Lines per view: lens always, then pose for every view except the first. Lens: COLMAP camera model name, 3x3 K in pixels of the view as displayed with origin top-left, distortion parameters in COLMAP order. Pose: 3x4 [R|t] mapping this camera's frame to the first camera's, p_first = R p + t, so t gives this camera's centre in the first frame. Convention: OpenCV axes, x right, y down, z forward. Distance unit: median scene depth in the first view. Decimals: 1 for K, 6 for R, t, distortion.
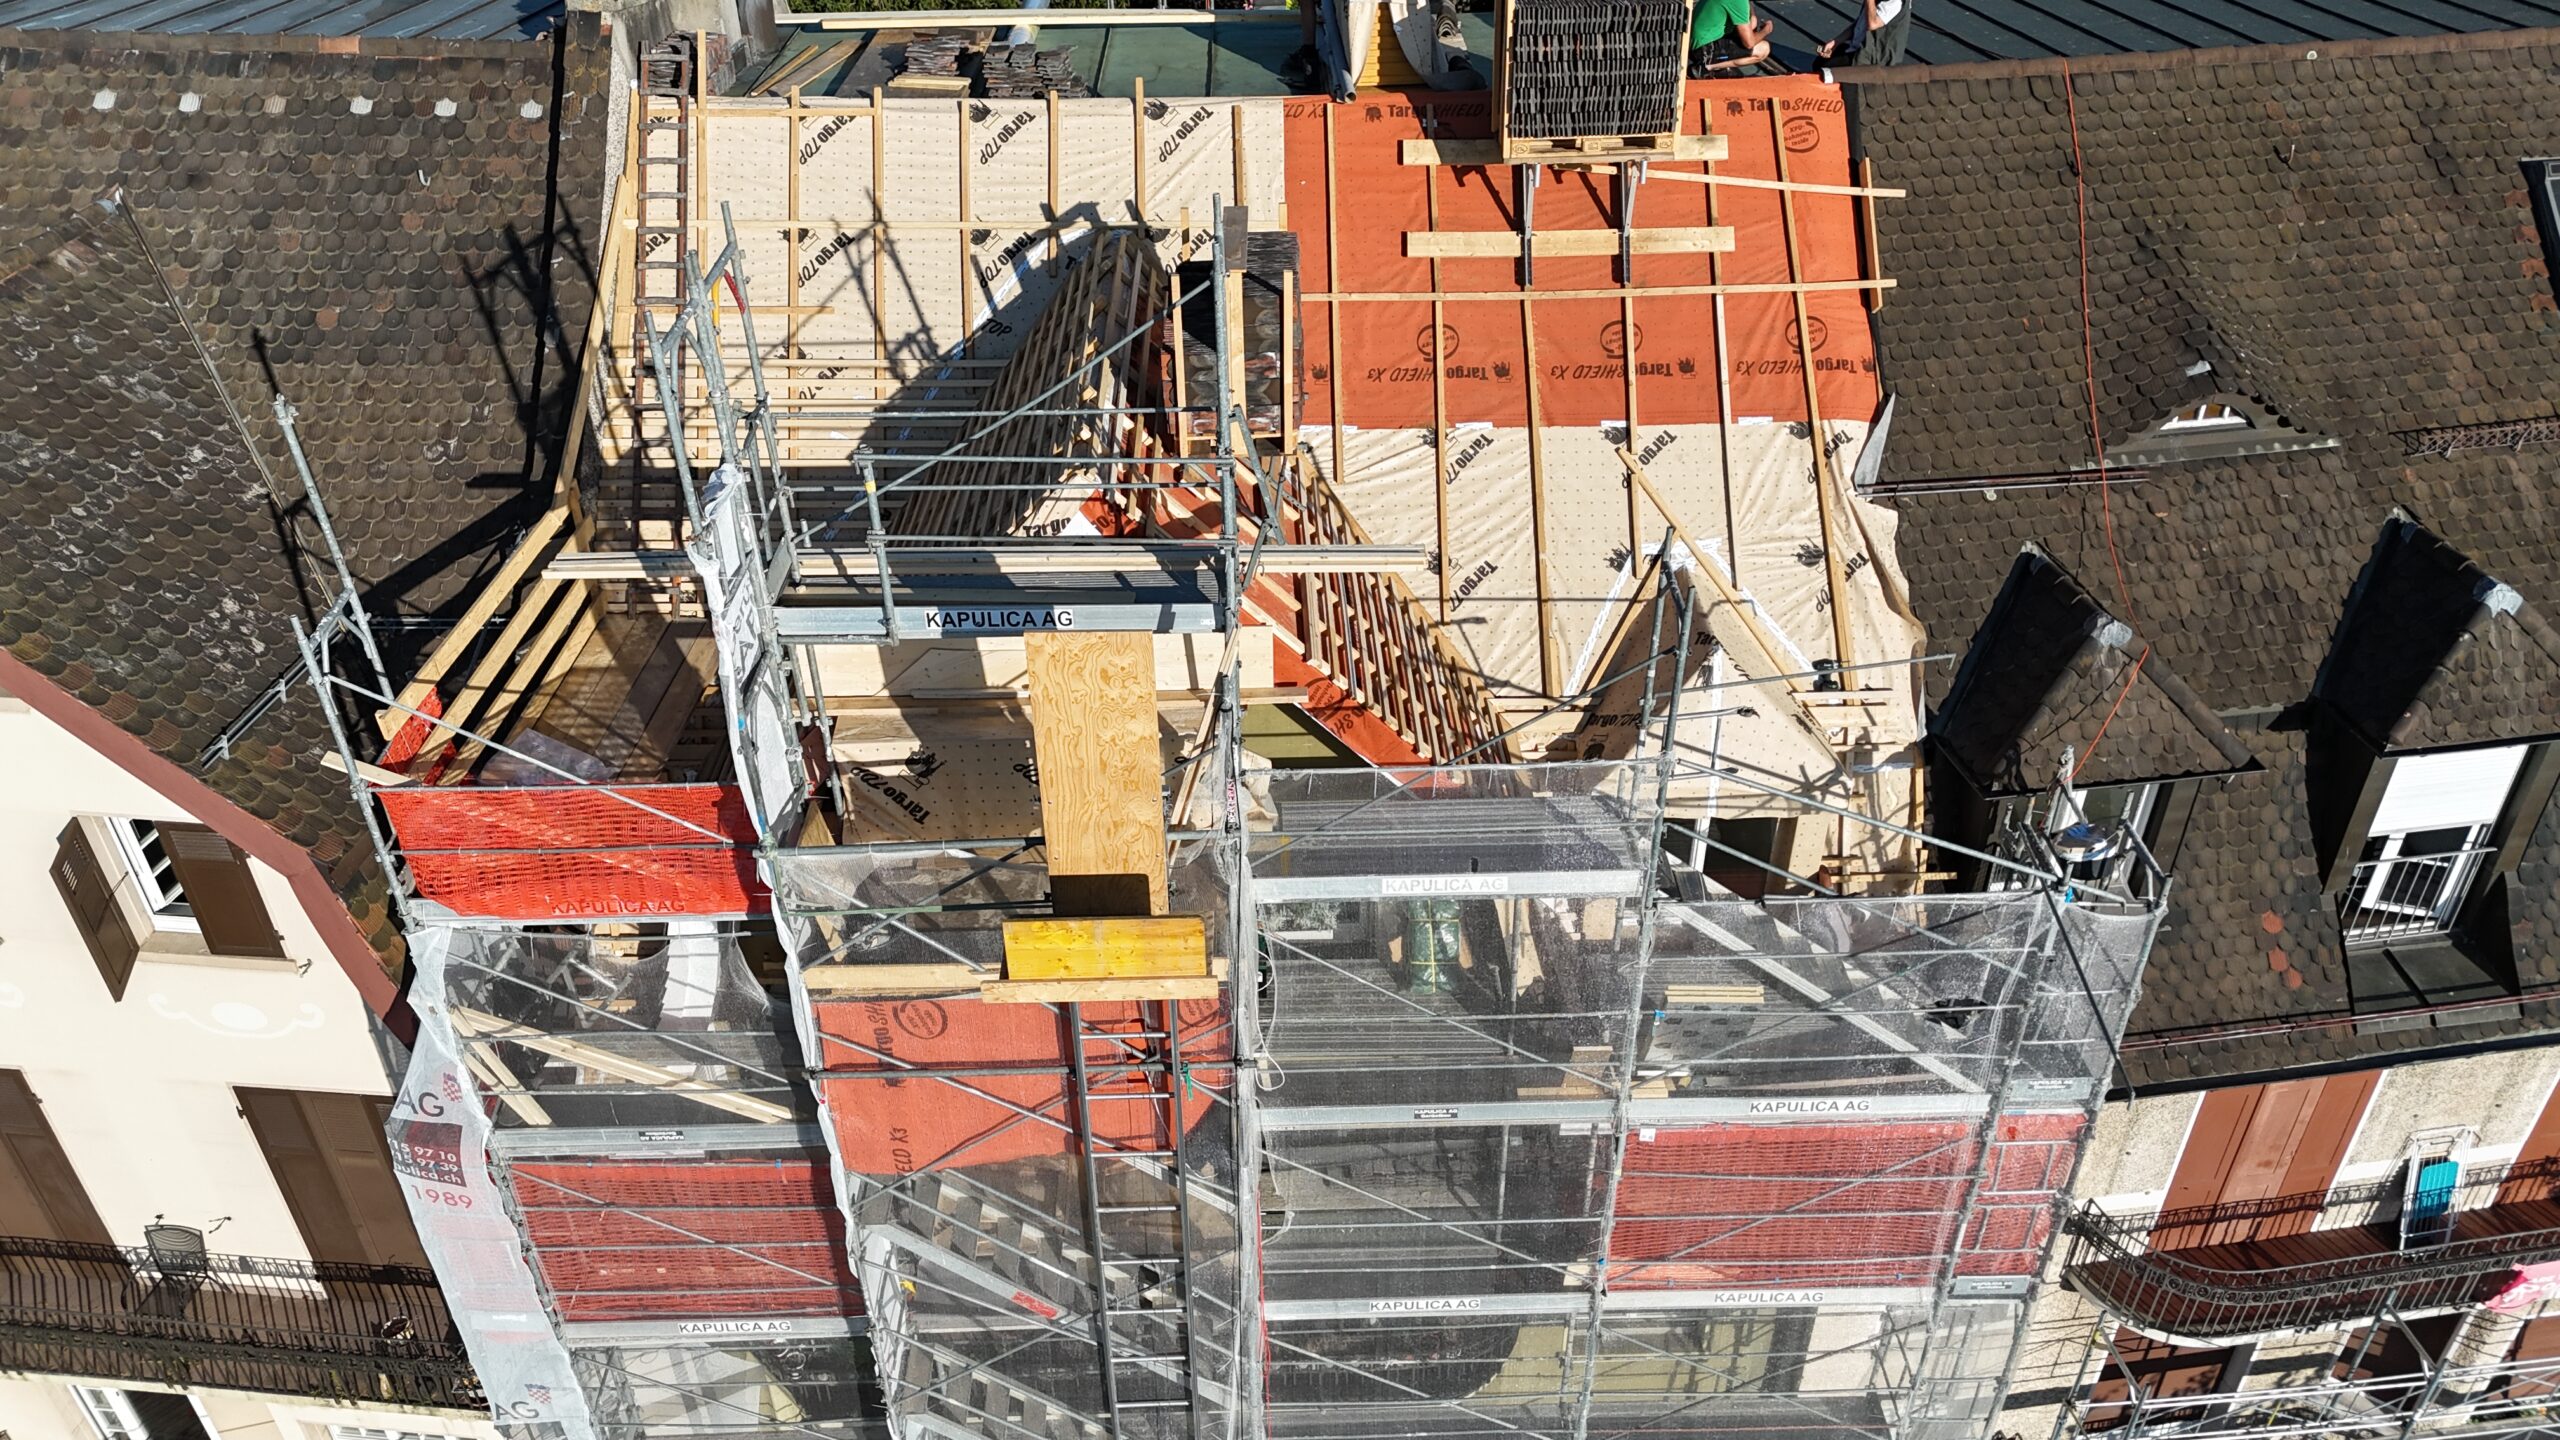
lens RADIAL K [[1870.8, 0, 1270.7], [0, 1870.8, 730.7], [0, 0, 1]] dist [0.093364, -0.094327]
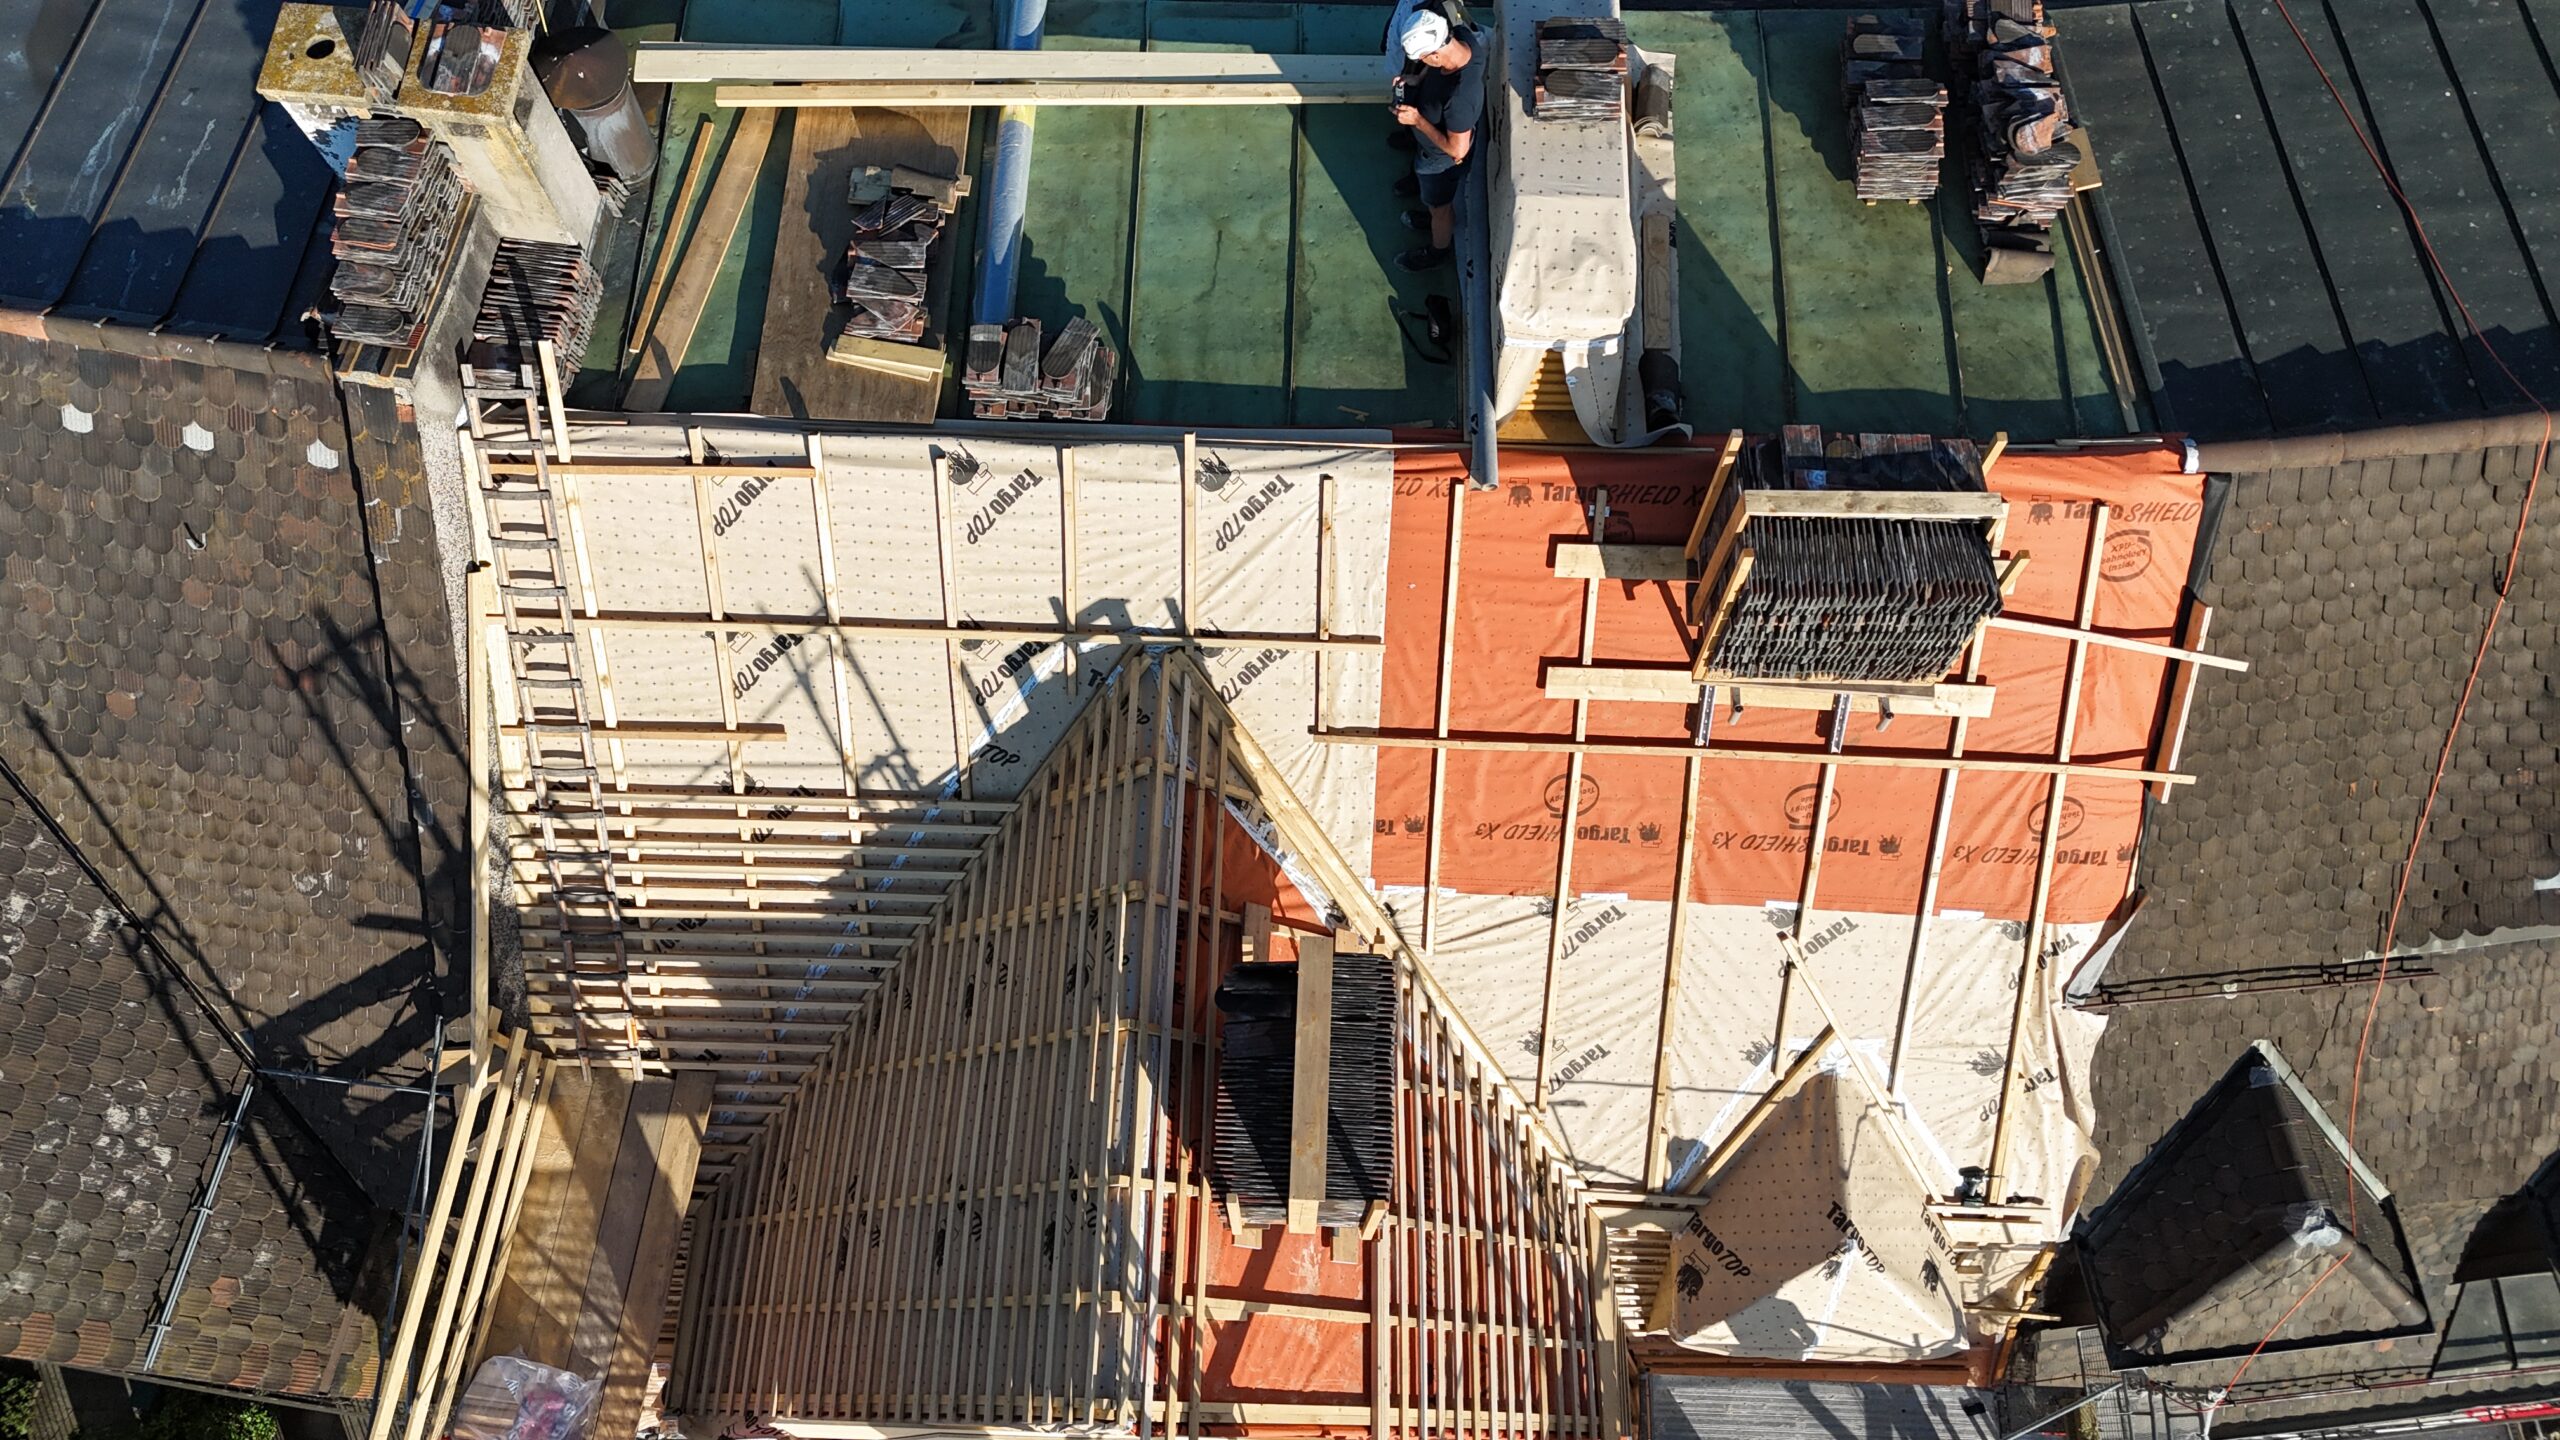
lens RADIAL K [[1876.9, 0, 1278.8], [0, 1876.9, 718.6], [0, 0, 1]] dist [0.075542, -0.072770]
pose [[0.998820, 0.048523, -0.002138, -0.031010], [-0.038803, 0.823656, 0.565760, -0.669823], [0.029213, -0.565010, 0.824567, 0.383807]]
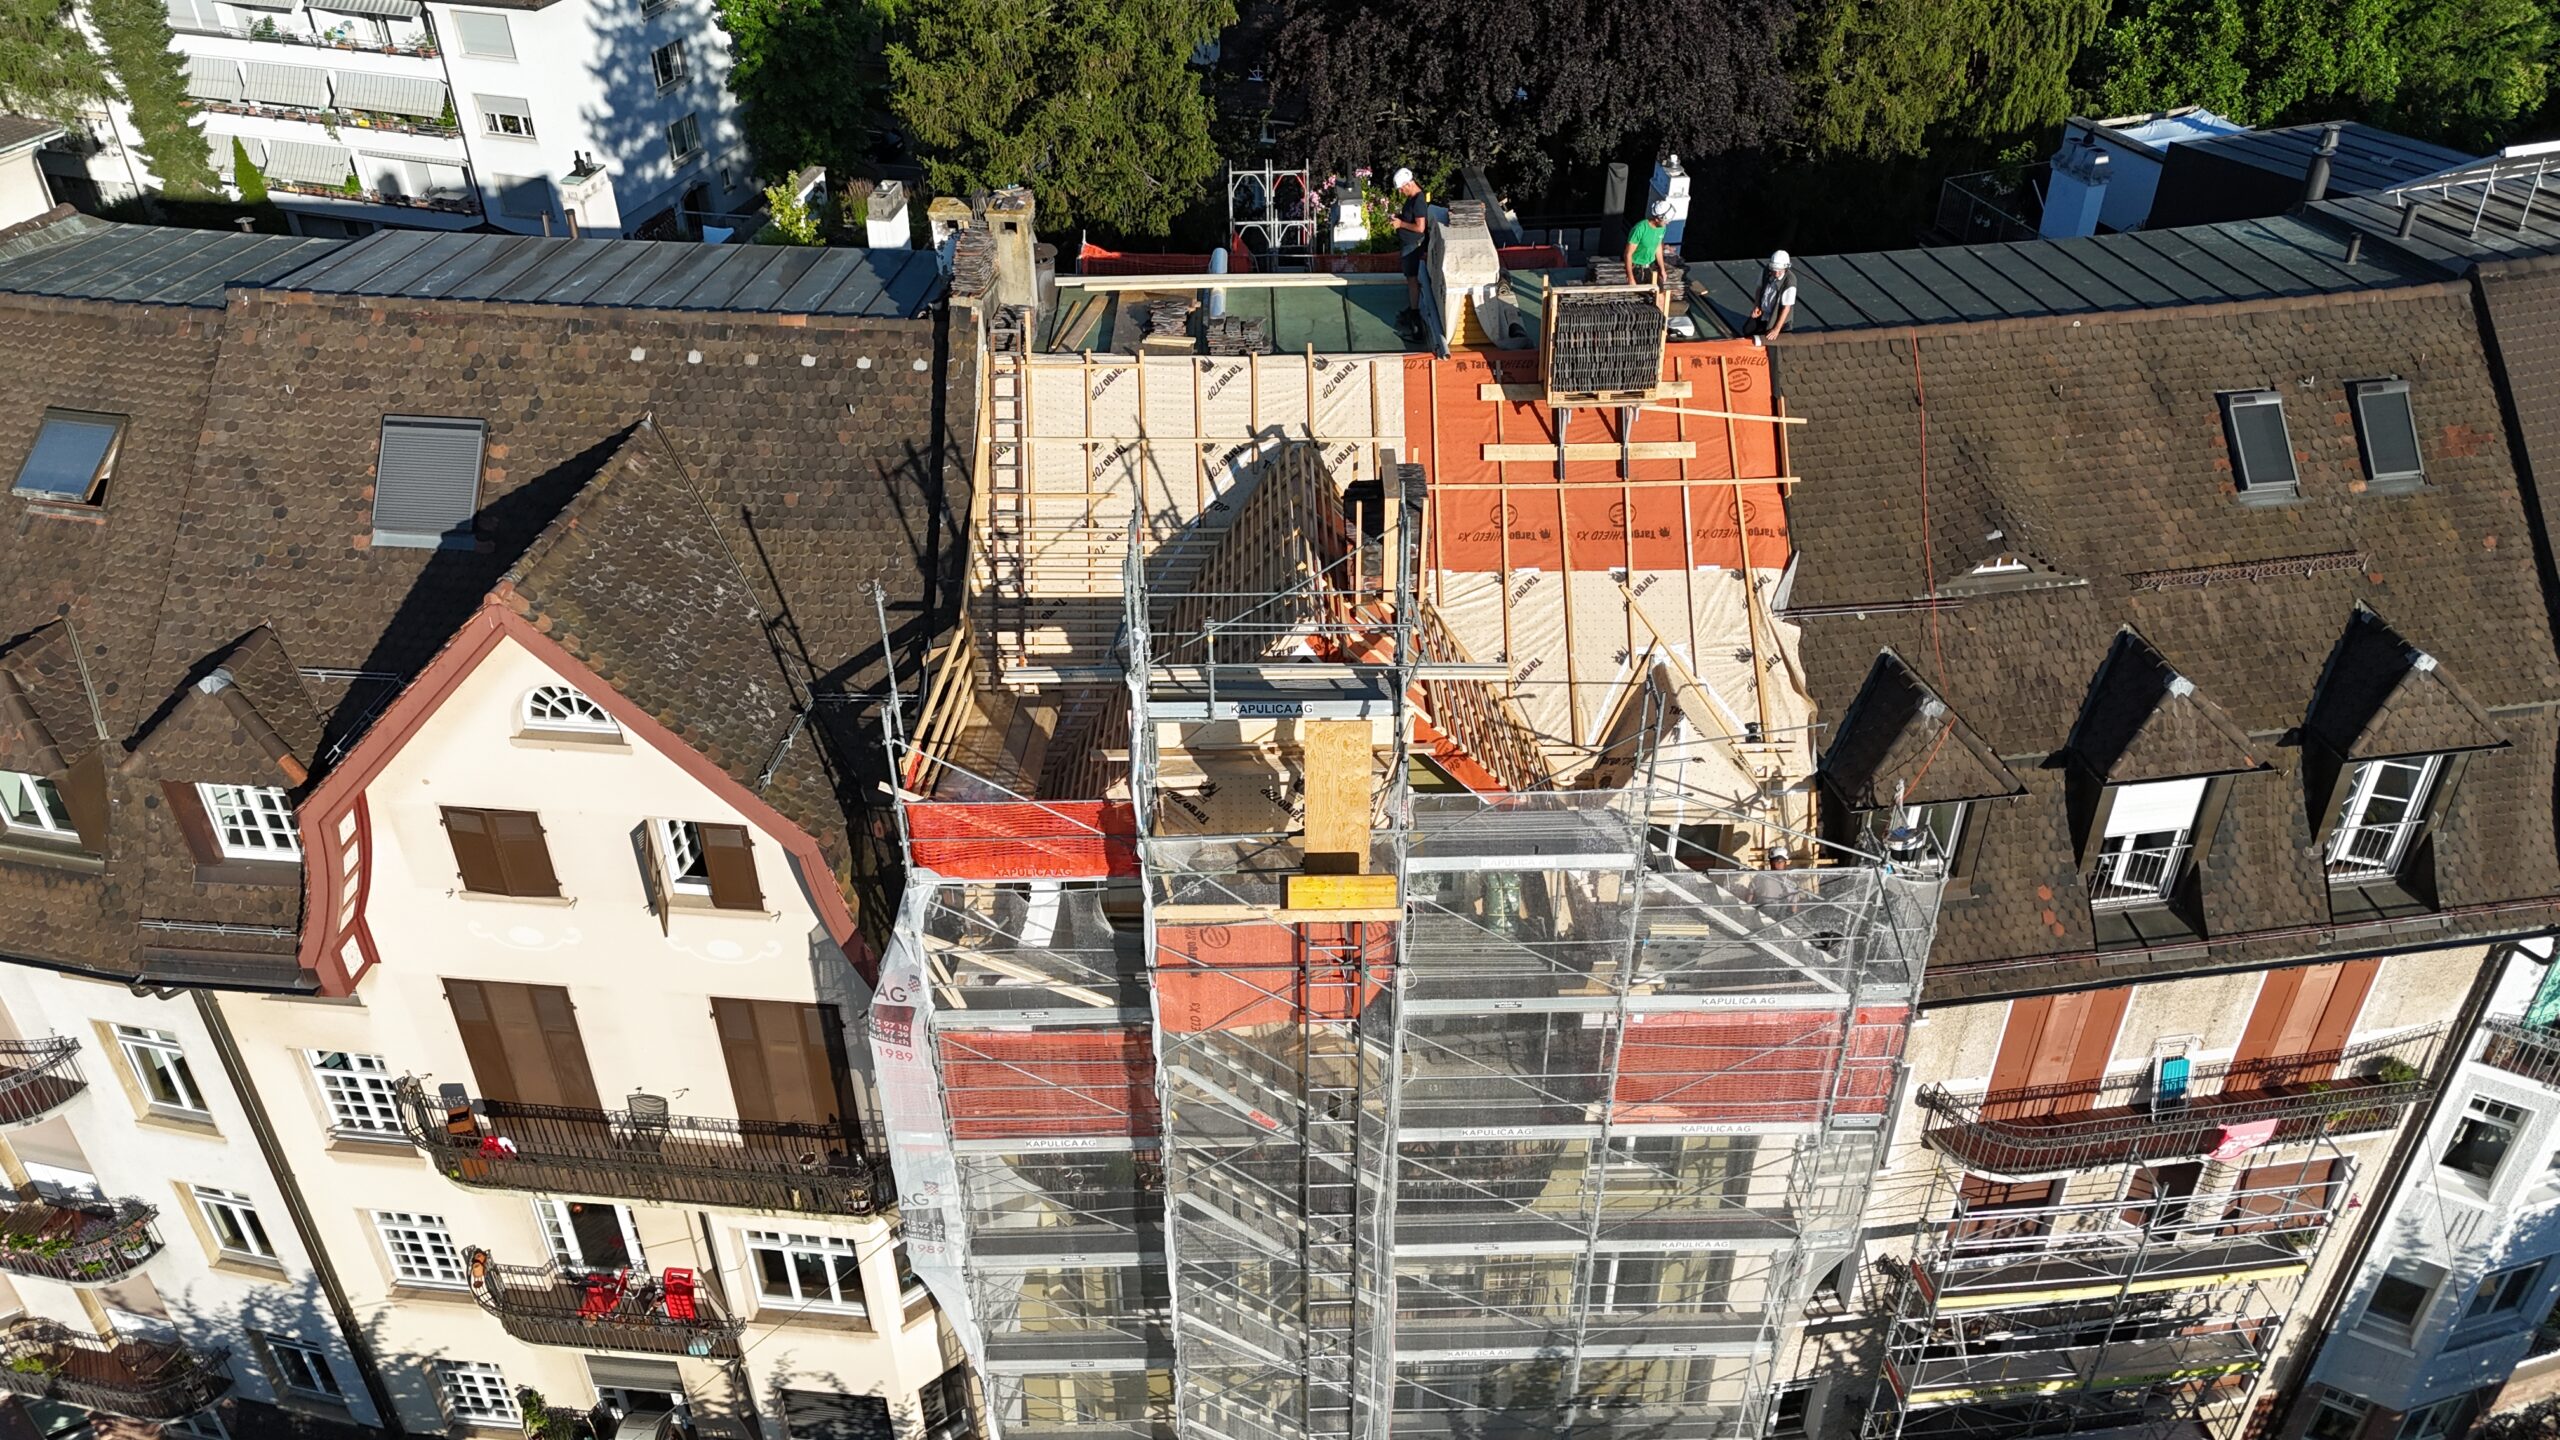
lens RADIAL K [[1870.8, 0, 1270.7], [0, 1870.8, 730.7], [0, 0, 1]] dist [0.093364, -0.094327]
pose [[0.999993, 0.002990, 0.002416, -0.107424], [-0.002978, 0.999983, -0.004942, -0.021579], [-0.002430, 0.004935, 0.999985, -0.548484]]
